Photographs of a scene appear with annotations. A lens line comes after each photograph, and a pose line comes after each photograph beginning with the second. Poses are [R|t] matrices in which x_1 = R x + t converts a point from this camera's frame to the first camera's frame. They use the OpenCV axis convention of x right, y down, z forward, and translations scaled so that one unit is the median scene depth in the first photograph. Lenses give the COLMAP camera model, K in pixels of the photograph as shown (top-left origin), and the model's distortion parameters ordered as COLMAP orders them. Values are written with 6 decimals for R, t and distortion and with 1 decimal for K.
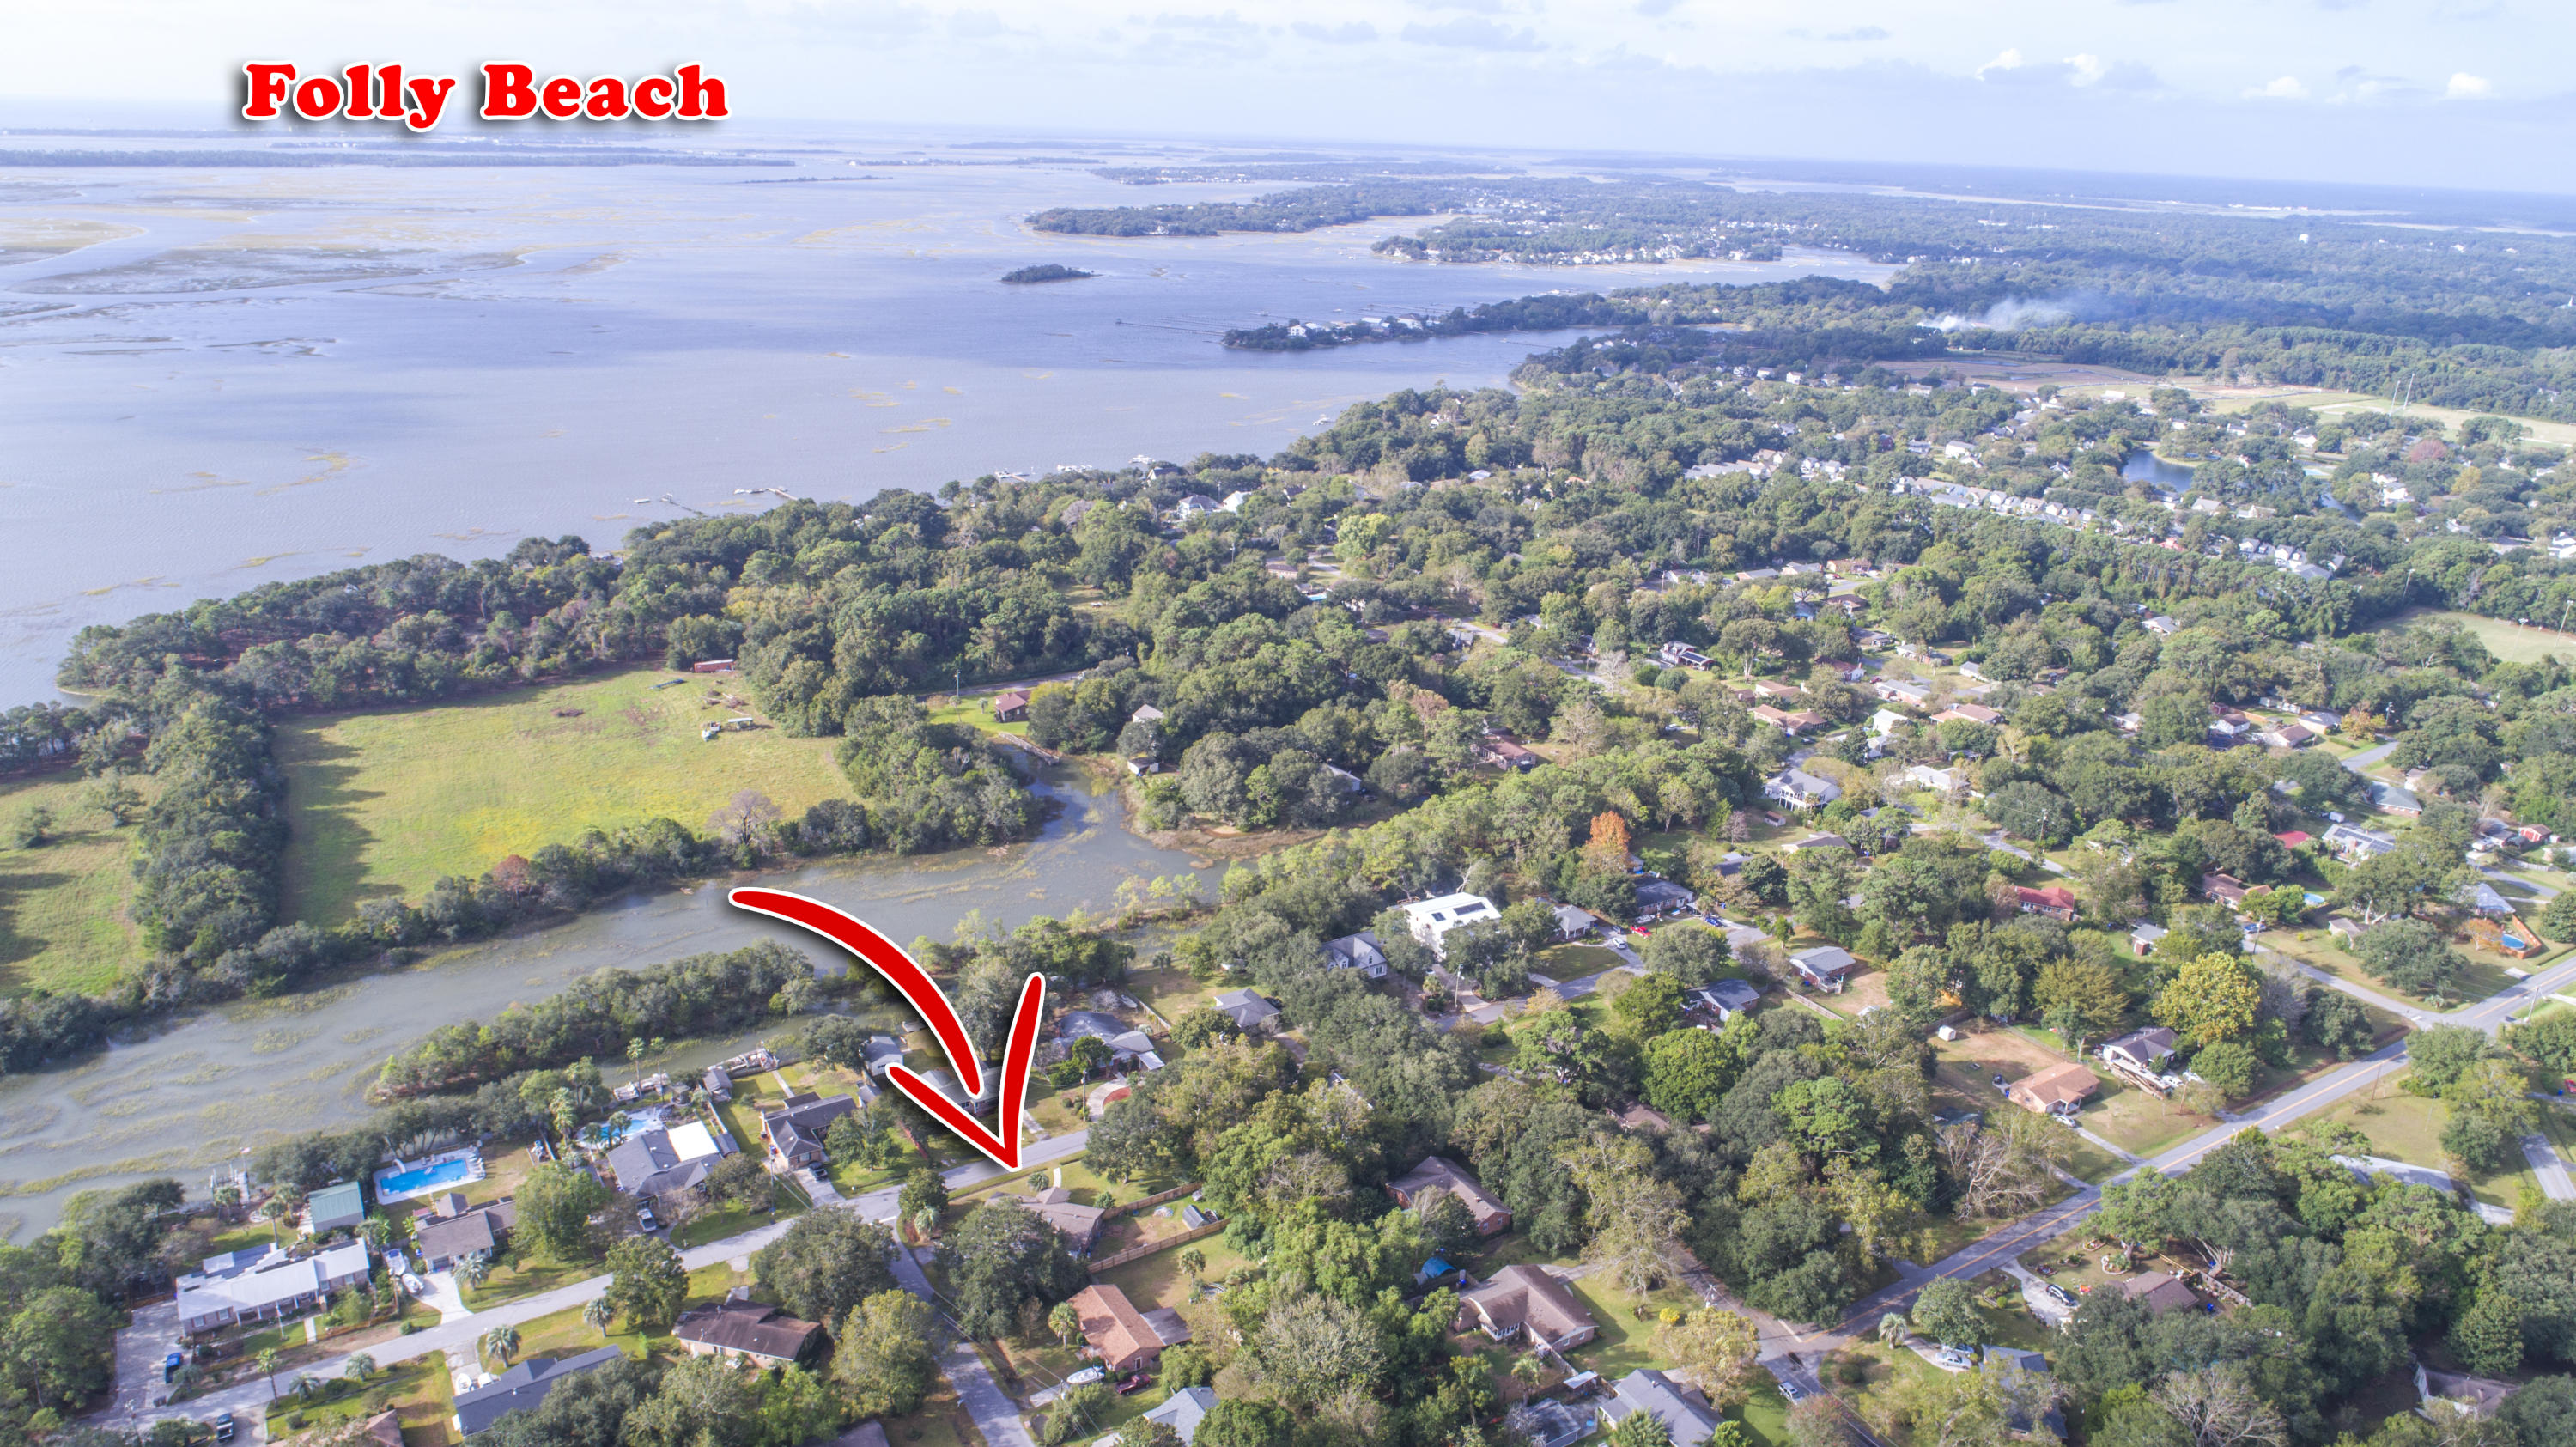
lens RADIAL K [[1765.8, 0, 1288.0], [0, 1765.8, 723.5], [0, 0, 1]] dist [-0.001332, 0.005301]
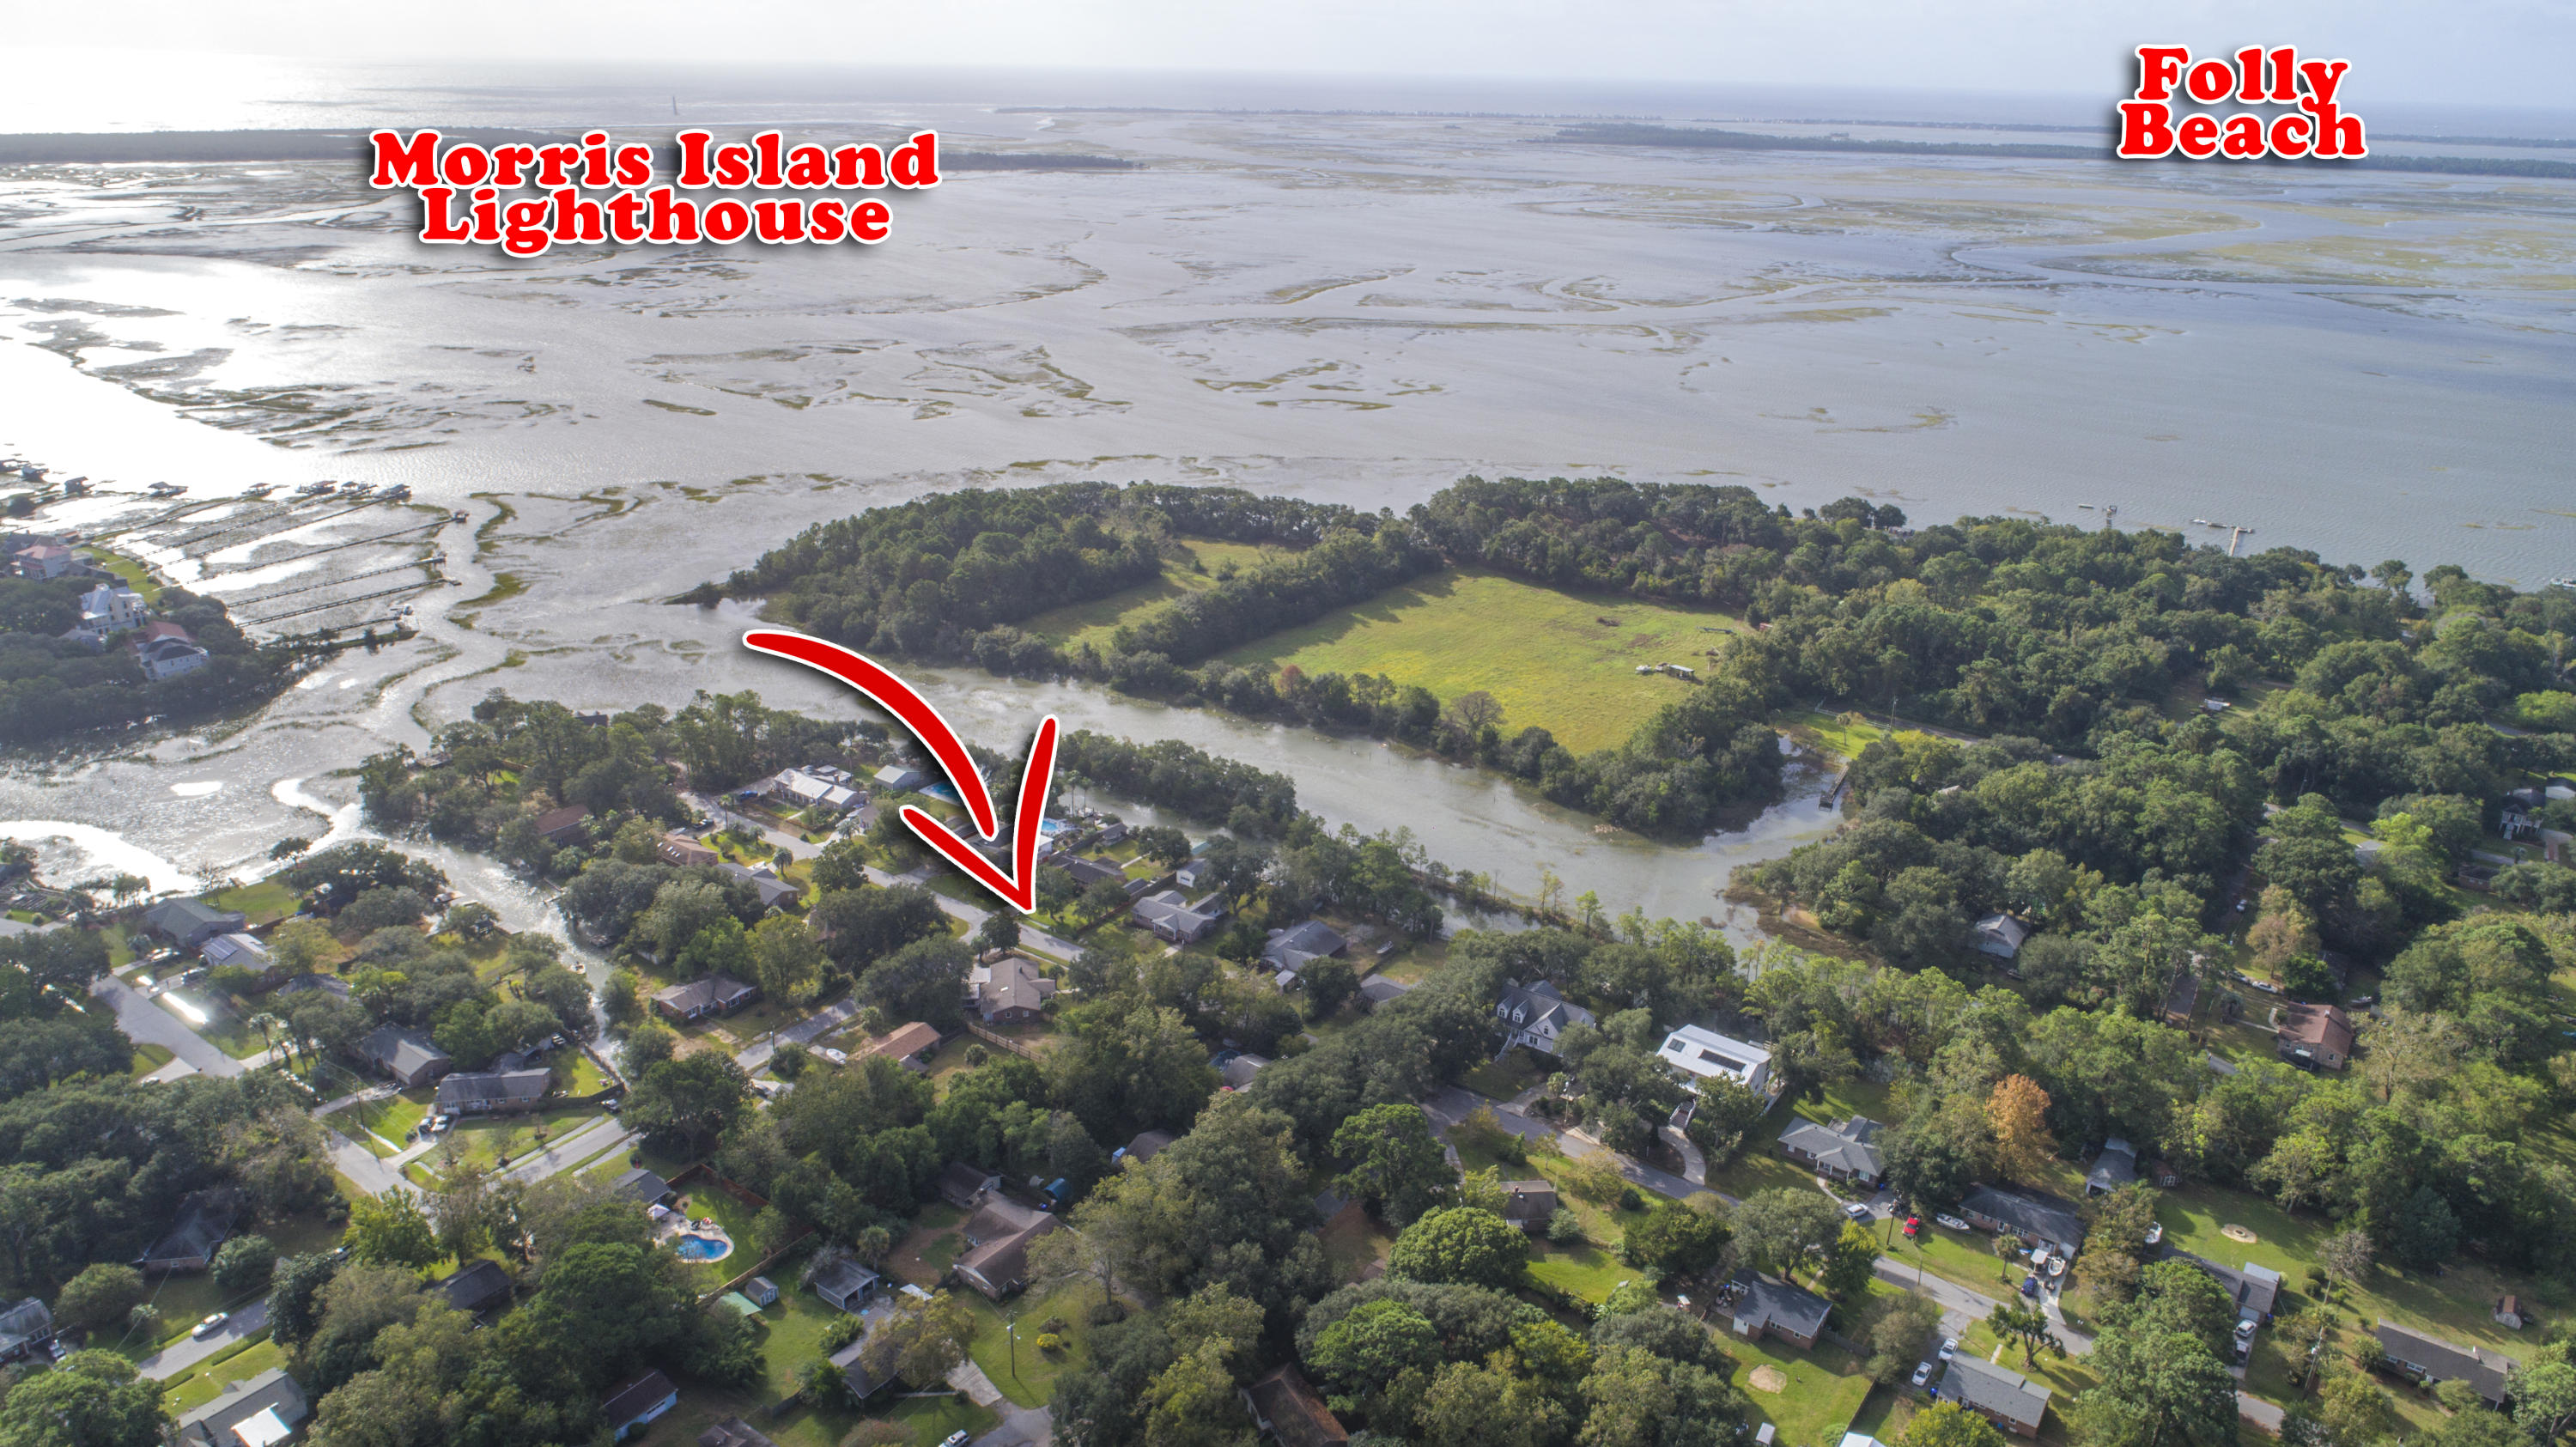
lens RADIAL K [[1765.8, 0, 1288.0], [0, 1765.8, 723.5], [0, 0, 1]] dist [-0.001332, 0.005301]
pose [[0.394255, 0.312336, -0.864297, 0.584346], [-0.317405, 0.928879, 0.190887, -0.111182], [0.862448, 0.199074, 0.465352, 0.365069]]
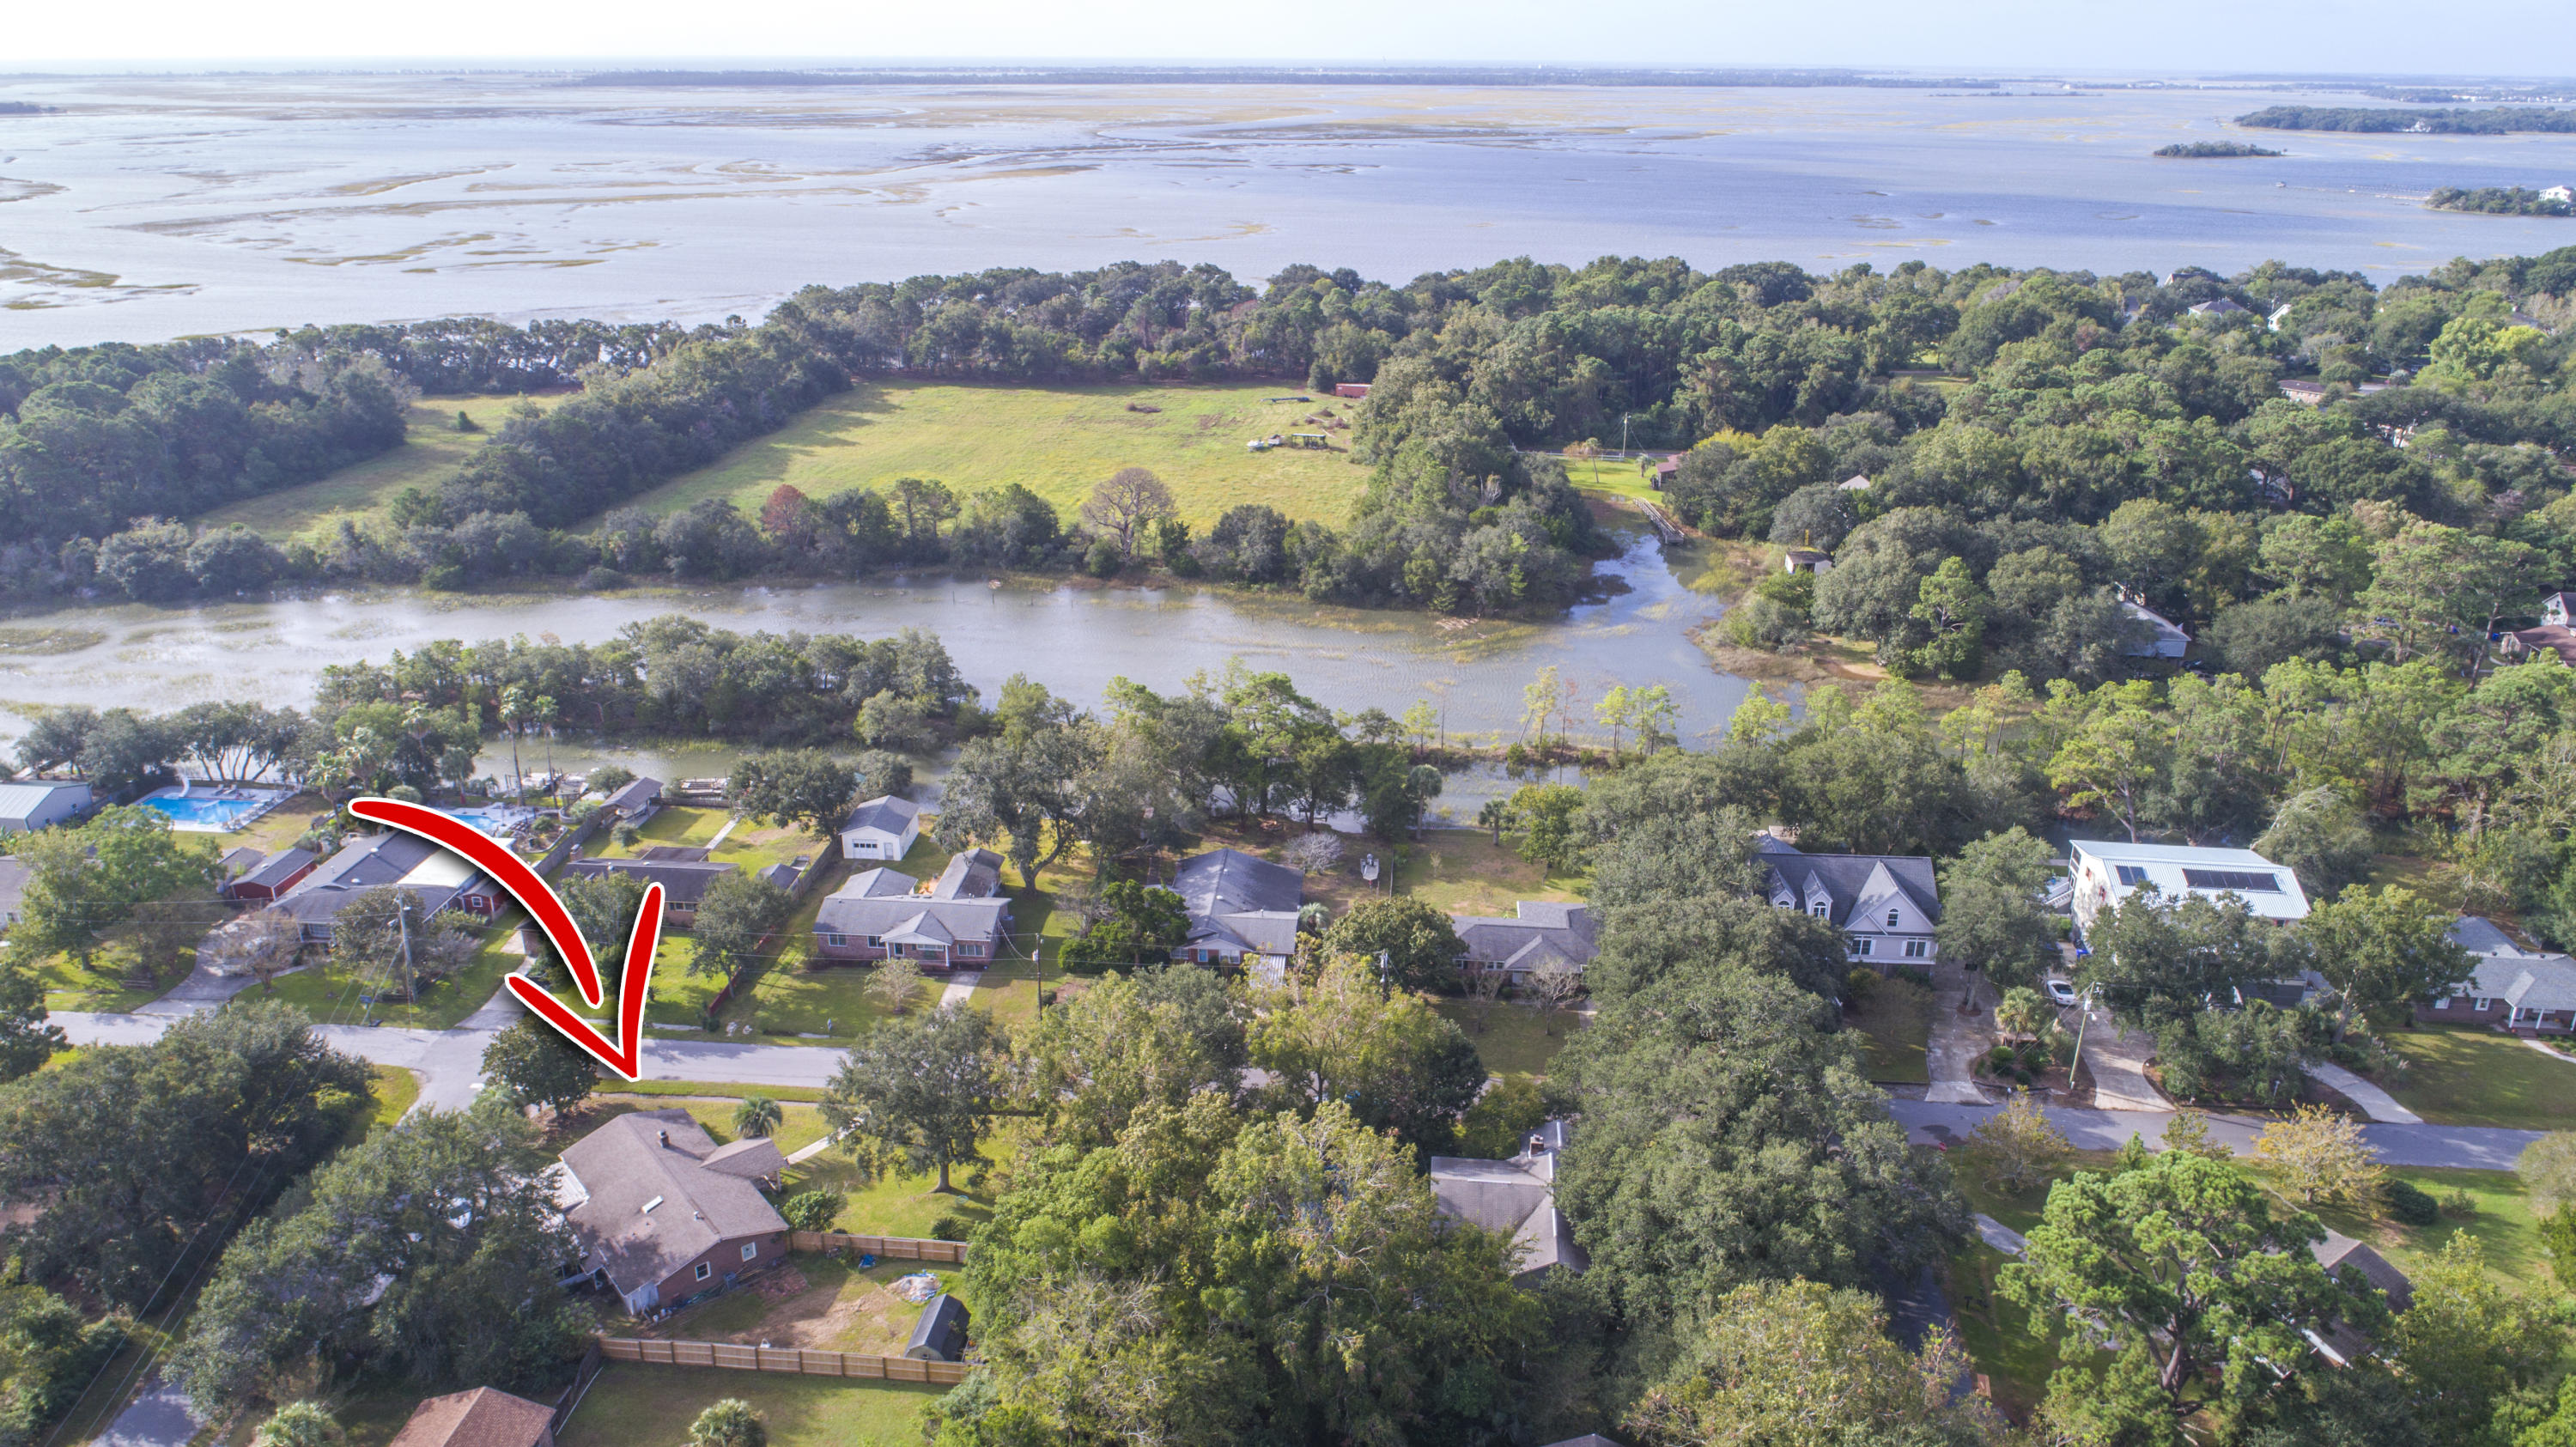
lens RADIAL K [[1765.8, 0, 1288.0], [0, 1765.8, 723.5], [0, 0, 1]] dist [-0.001332, 0.005301]
pose [[0.800156, 0.194888, -0.567247, 0.132383], [-0.183340, 0.979946, 0.078058, 0.067108], [0.571083, 0.041540, 0.819840, 0.465975]]
